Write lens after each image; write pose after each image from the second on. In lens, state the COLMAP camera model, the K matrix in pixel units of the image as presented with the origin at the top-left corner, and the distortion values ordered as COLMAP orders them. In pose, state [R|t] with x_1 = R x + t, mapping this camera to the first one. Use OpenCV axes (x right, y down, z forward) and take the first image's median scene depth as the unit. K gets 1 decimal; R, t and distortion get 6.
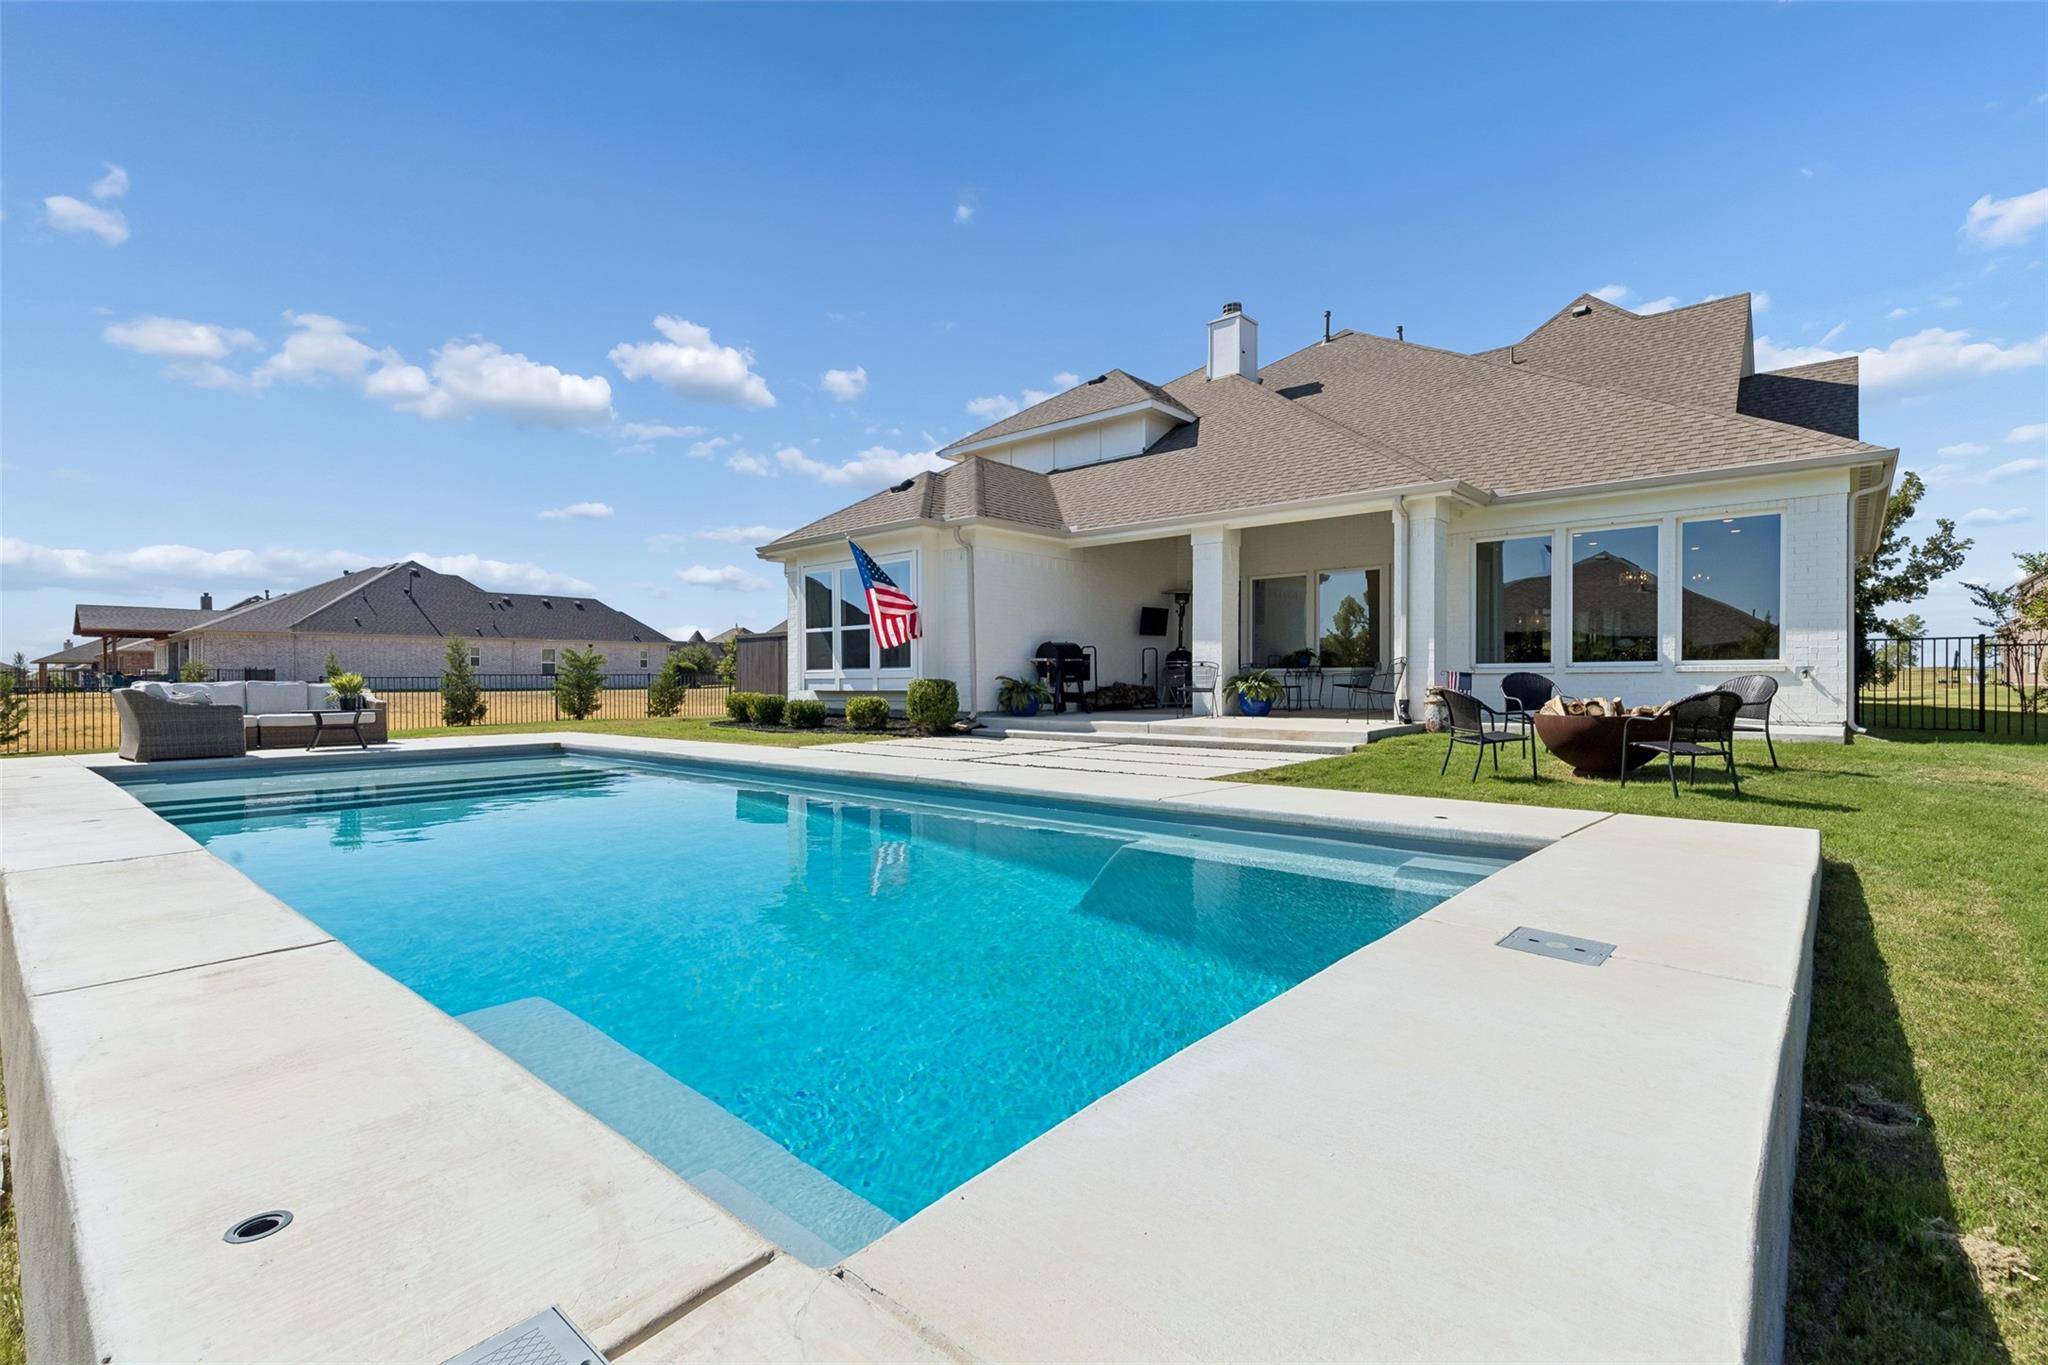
lens RADIAL K [[930.5, 0, 1026.3], [0, 930.5, 682.7], [0, 0, 1]] dist [-0.004103, -0.000985]
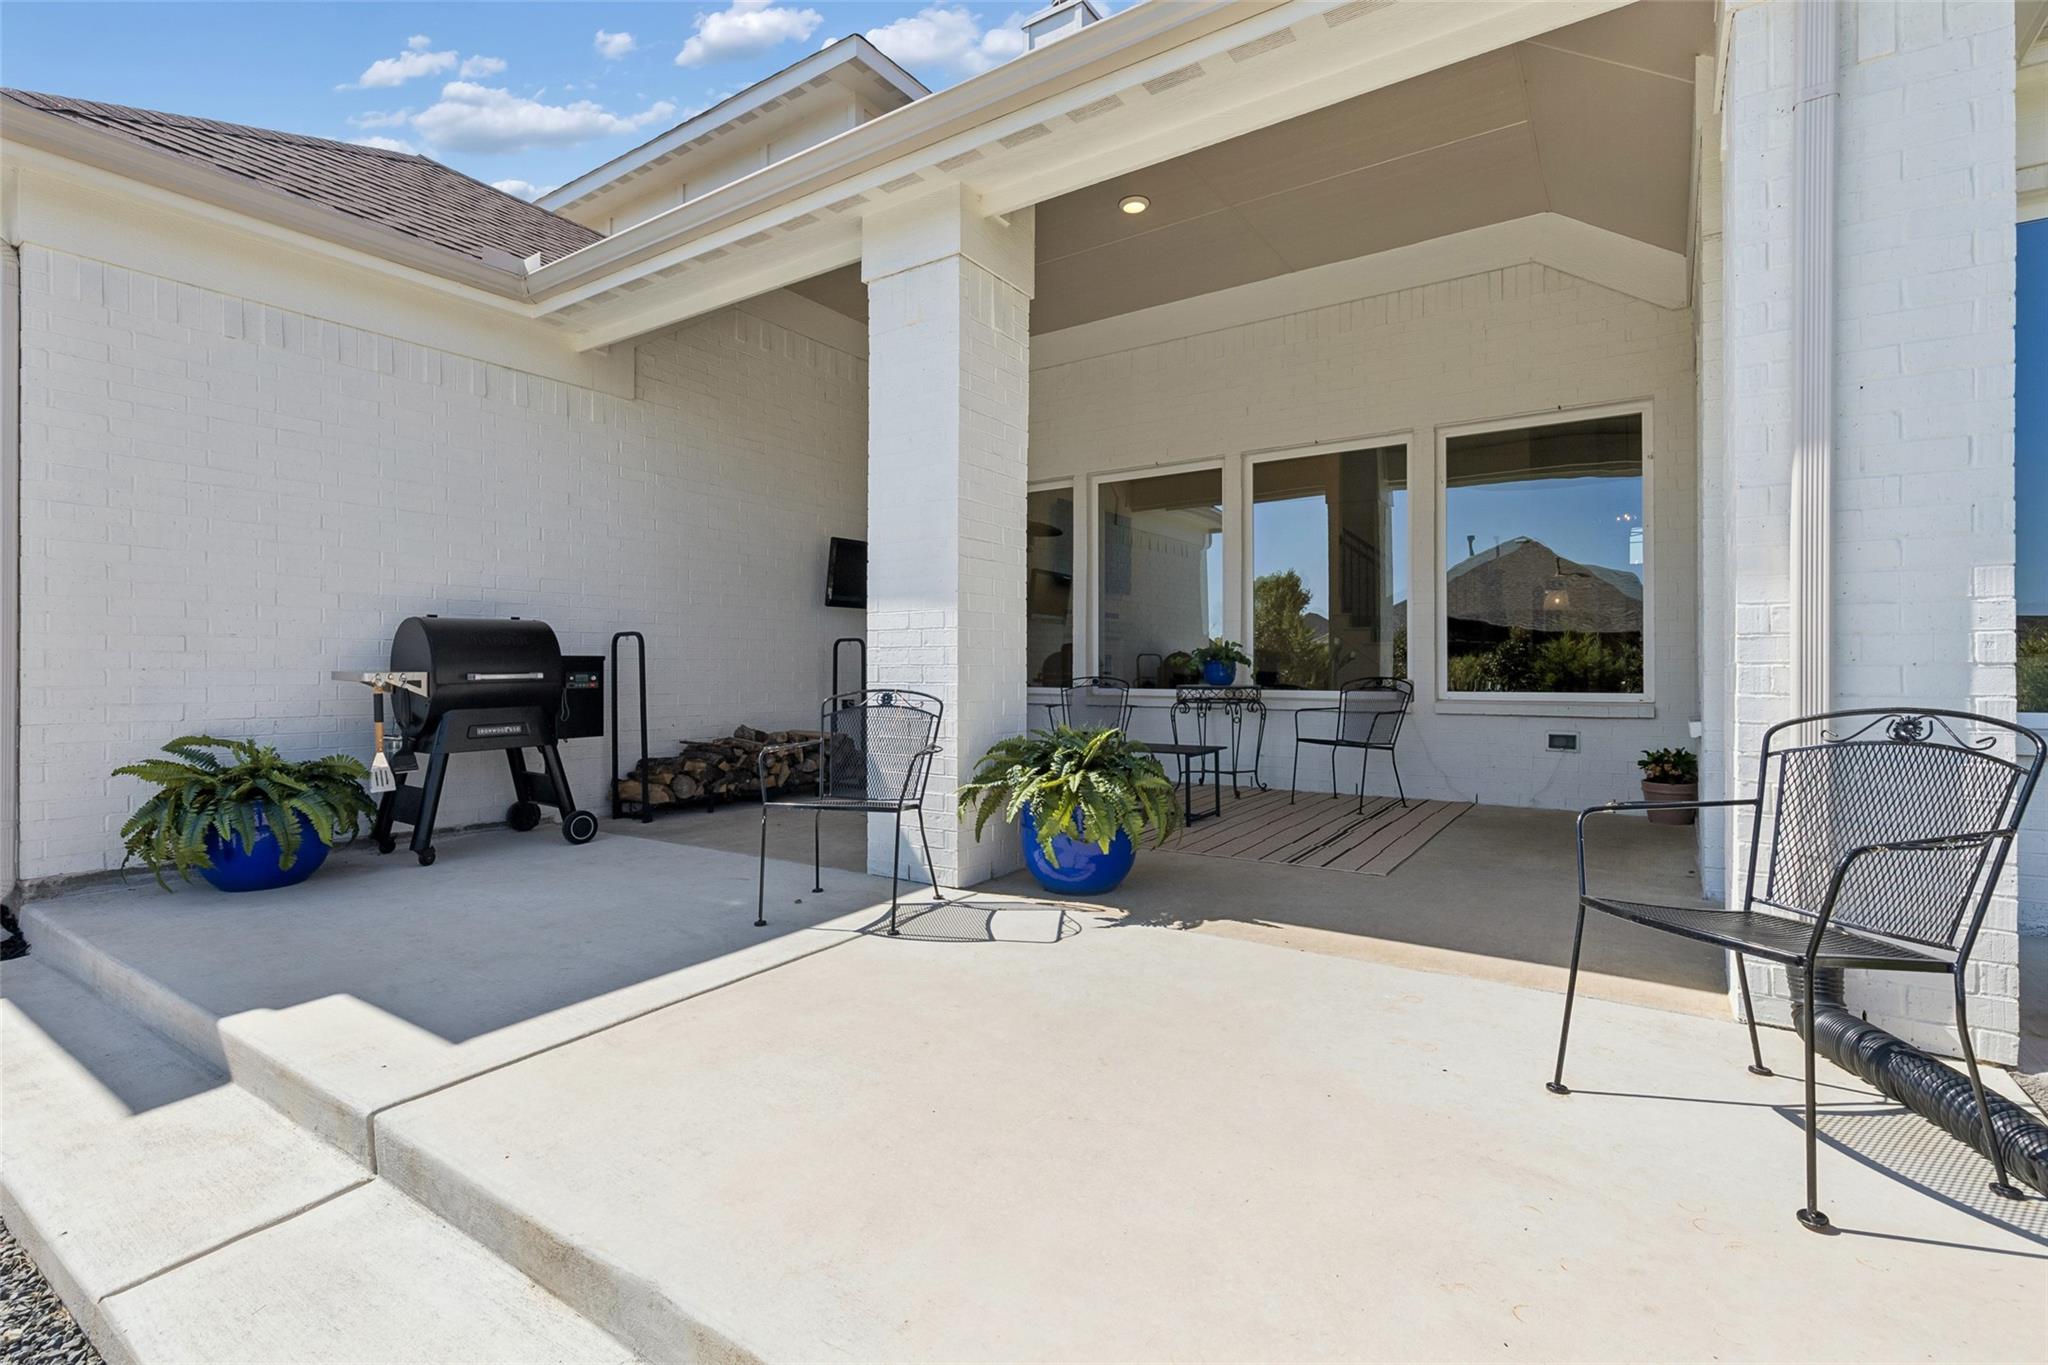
lens RADIAL K [[930.5, 0, 1024.9], [0, 930.5, 673.4], [0, 0, 1]] dist [-0.004103, -0.000985]
pose [[0.991936, 0.004448, 0.126664, 0.178021], [-0.004568, 0.999989, 0.000654, -0.025623], [-0.126660, -0.001227, 0.991945, 0.664275]]
